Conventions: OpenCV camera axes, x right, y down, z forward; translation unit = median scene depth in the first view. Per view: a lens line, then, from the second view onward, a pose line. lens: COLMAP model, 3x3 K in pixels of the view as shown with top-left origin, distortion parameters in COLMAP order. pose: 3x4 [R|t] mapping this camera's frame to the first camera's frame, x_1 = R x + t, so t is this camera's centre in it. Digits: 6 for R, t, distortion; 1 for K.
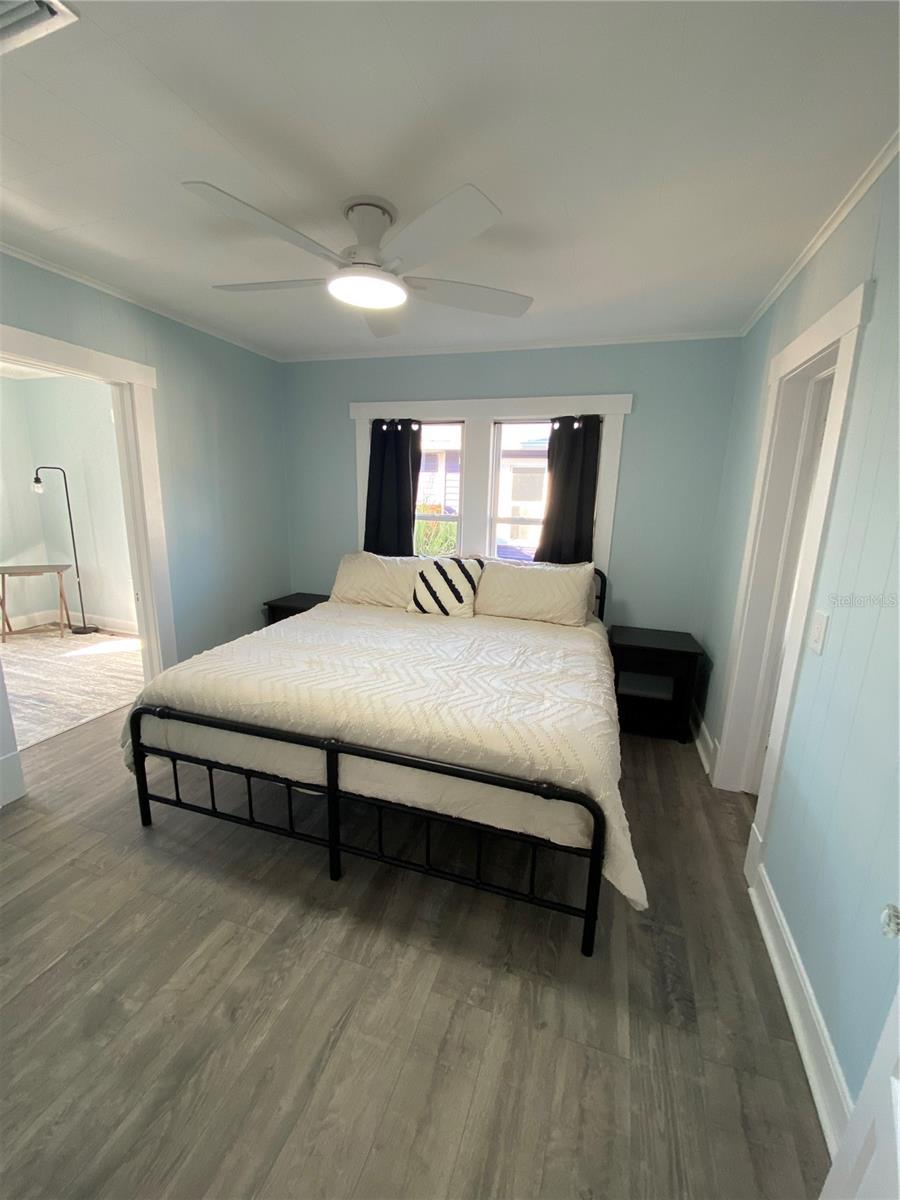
lens RADIAL K [[490.0, 0, 448.6], [0, 490.0, 598.5], [0, 0, 1]] dist [0.006675, -0.014399]
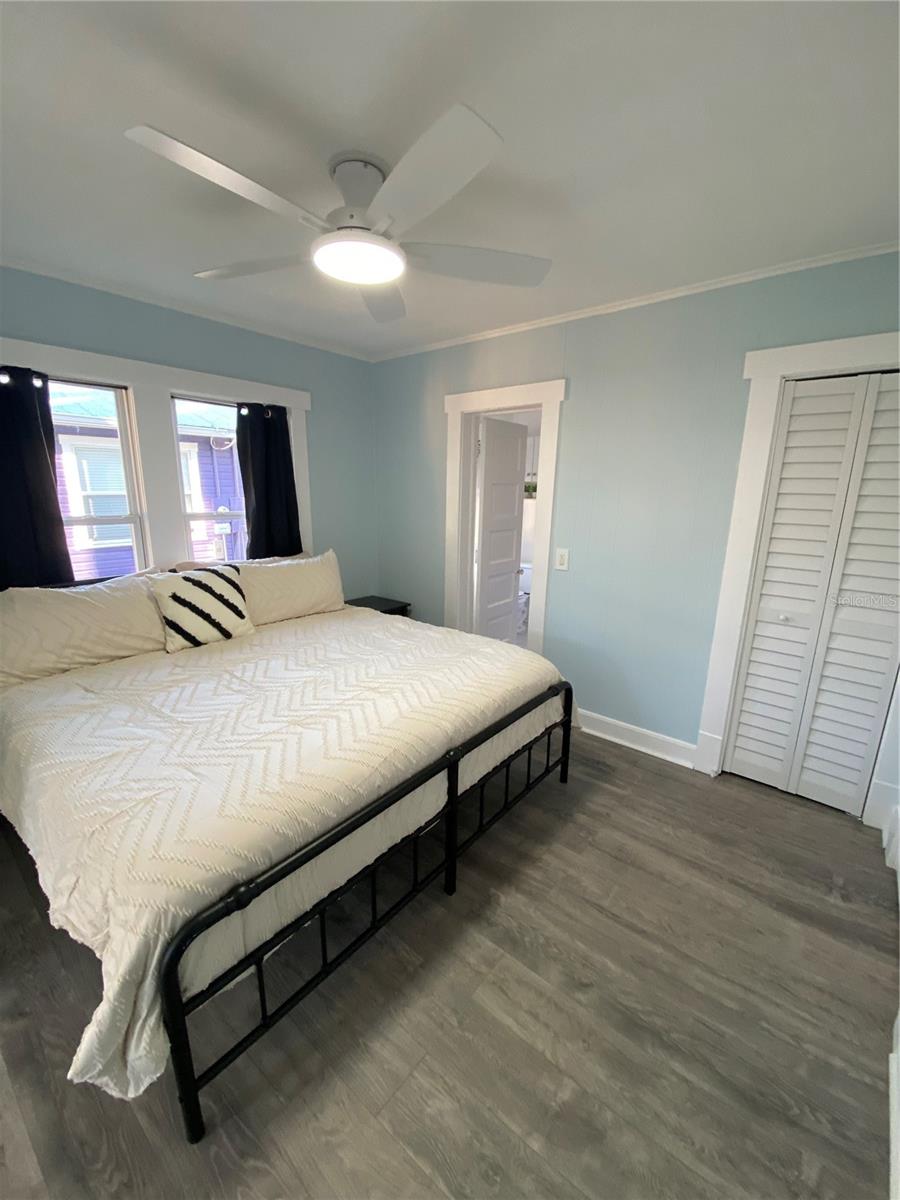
lens RADIAL K [[490.0, 0, 453.3], [0, 490.0, 600.8], [0, 0, 1]] dist [0.006675, -0.014399]
pose [[0.354218, -0.227993, 0.906945, -1.100748], [0.189616, 0.967190, 0.169082, -0.170768], [-0.915738, 0.112079, 0.385828, 0.624066]]
